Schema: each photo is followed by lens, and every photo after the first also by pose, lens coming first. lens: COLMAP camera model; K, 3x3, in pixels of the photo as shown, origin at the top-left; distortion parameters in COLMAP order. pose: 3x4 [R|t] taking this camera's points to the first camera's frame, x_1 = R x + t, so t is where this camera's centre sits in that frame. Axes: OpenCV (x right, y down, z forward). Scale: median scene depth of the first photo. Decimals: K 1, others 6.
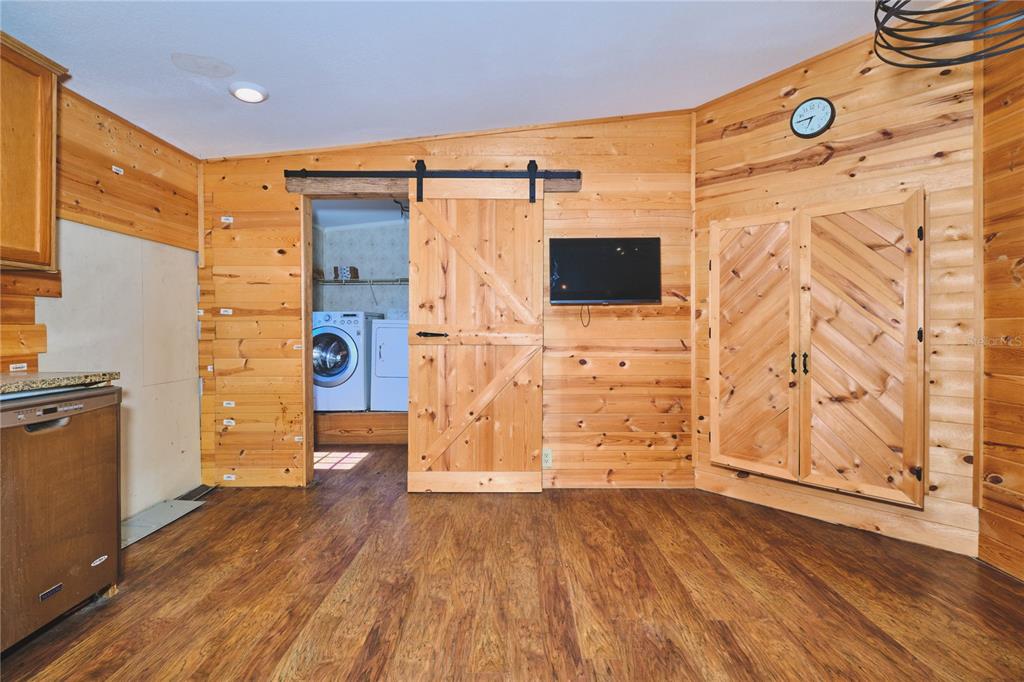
lens RADIAL K [[451.8, 0, 509.1], [0, 451.8, 335.5], [0, 0, 1]] dist [-0.004305, 0.000341]
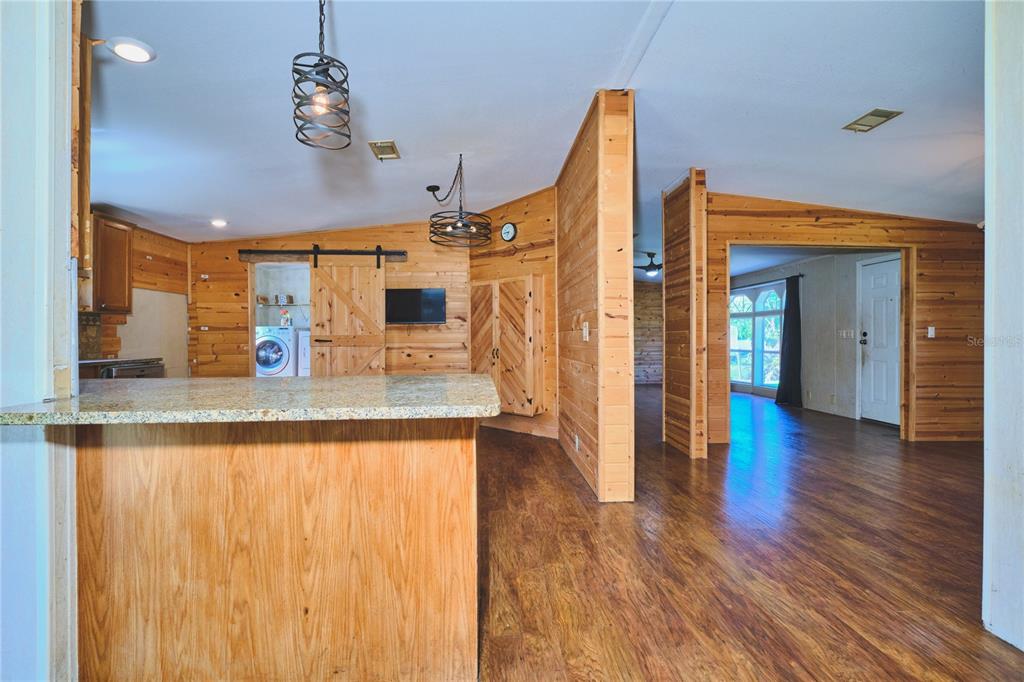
lens RADIAL K [[451.8, 0, 510.9], [0, 451.8, 339.2], [0, 0, 1]] dist [-0.004305, 0.000341]
pose [[0.997657, -0.006271, 0.068124, 0.454792], [0.006525, 0.999973, -0.003515, 0.003037], [-0.068100, 0.003951, 0.997671, -0.854215]]
